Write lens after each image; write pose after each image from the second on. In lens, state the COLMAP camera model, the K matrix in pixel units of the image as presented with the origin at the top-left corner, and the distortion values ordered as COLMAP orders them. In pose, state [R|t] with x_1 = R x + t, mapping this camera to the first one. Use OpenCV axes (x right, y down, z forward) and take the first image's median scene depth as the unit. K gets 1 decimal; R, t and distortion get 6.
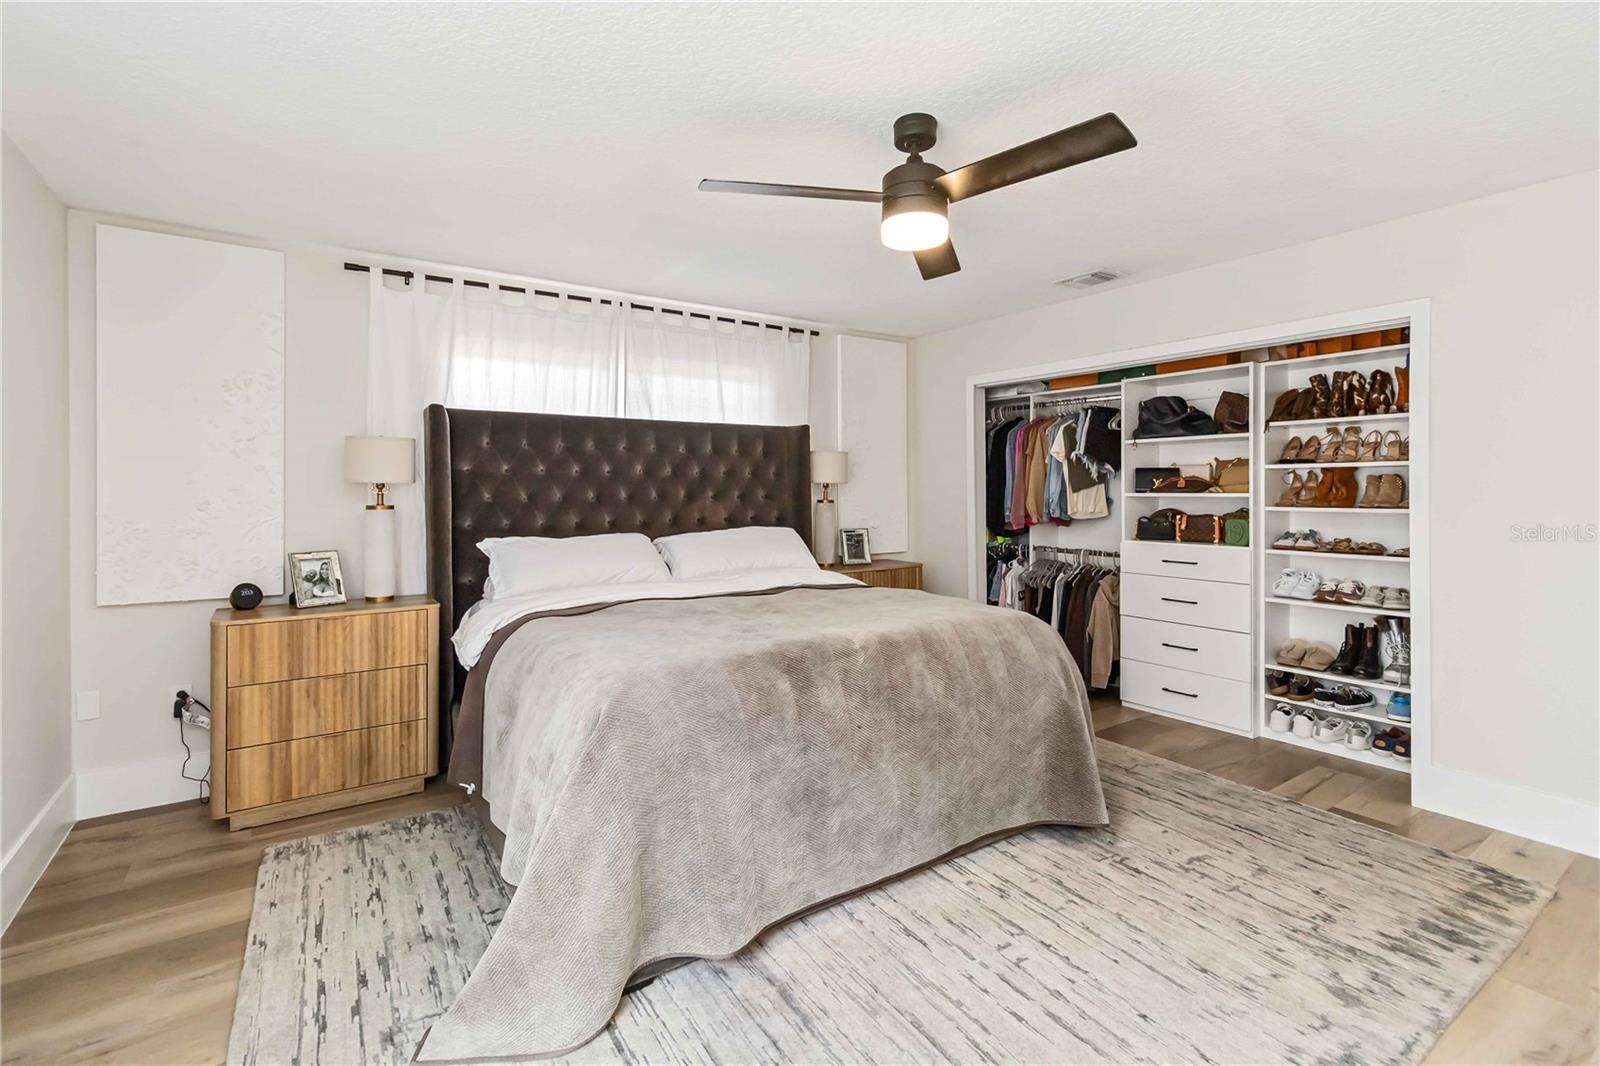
lens RADIAL K [[732.0, 0, 804.5], [0, 732.0, 487.7], [0, 0, 1]] dist [0.000157, 0.000346]
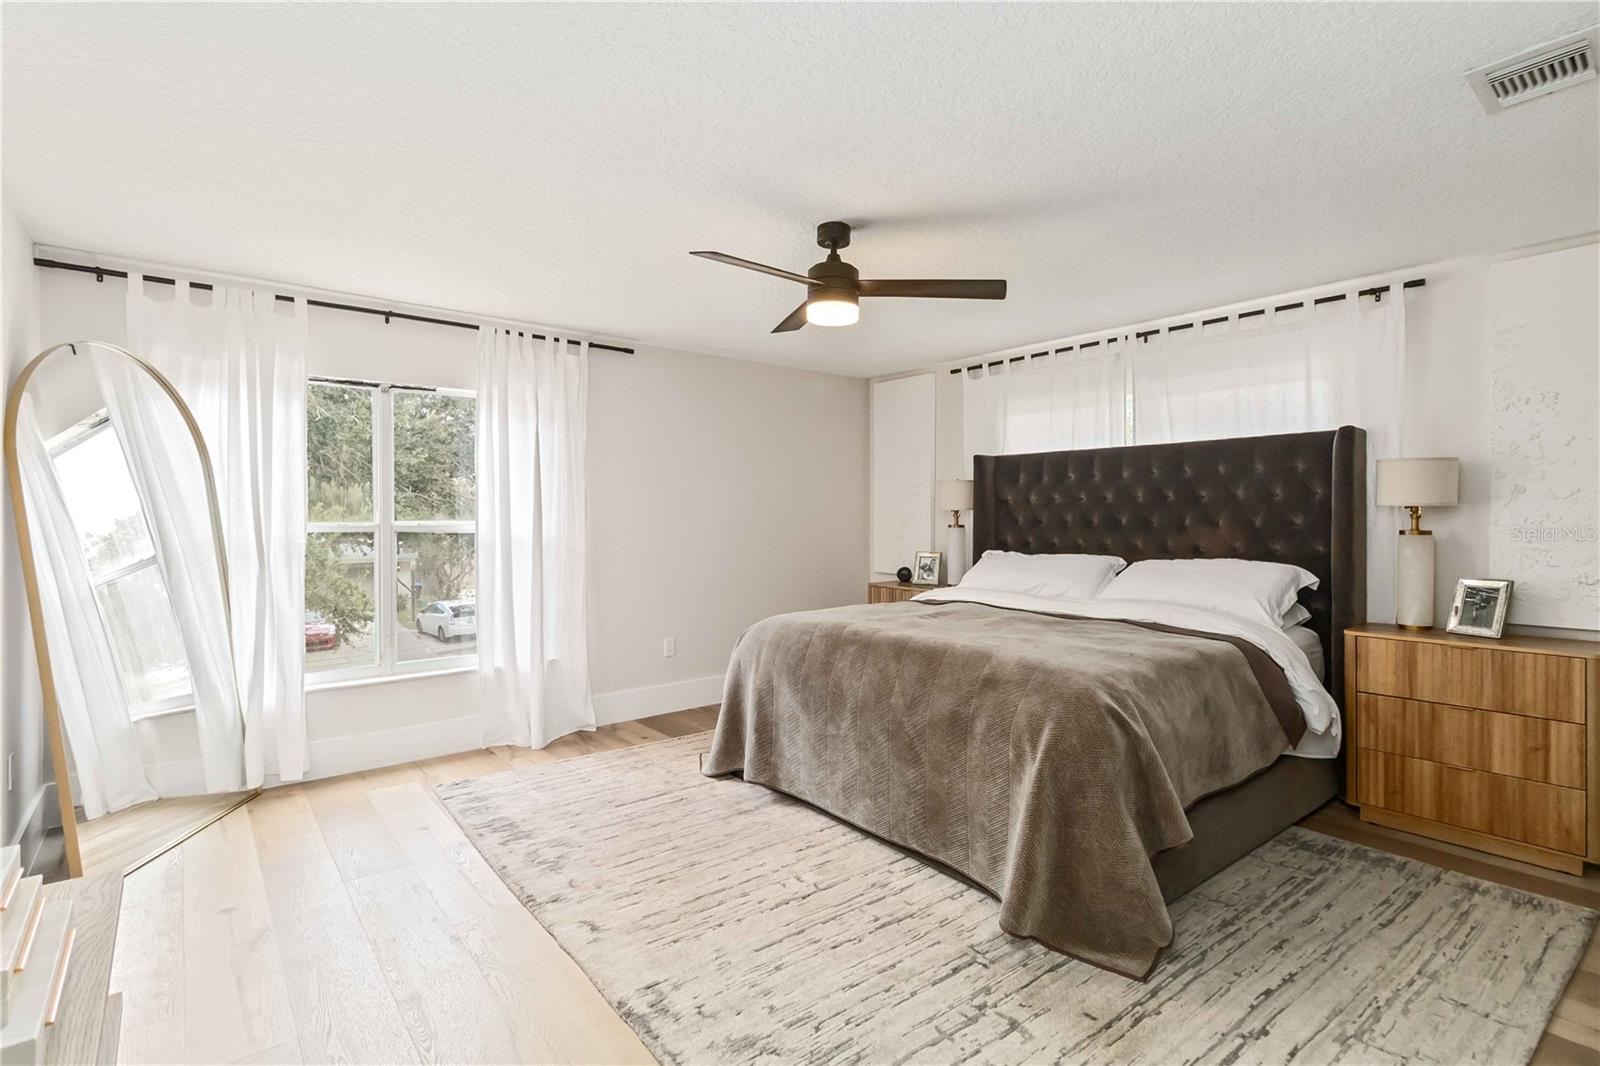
lens RADIAL K [[741.4, 0, 801.1], [0, 741.4, 511.7], [0, 0, 1]] dist [0.005049, 0.000438]
pose [[0.087916, -0.002115, -0.996126, 0.865941], [0.003144, 0.999993, -0.001845, -0.001337], [0.996123, -0.002970, 0.087922, 0.499746]]
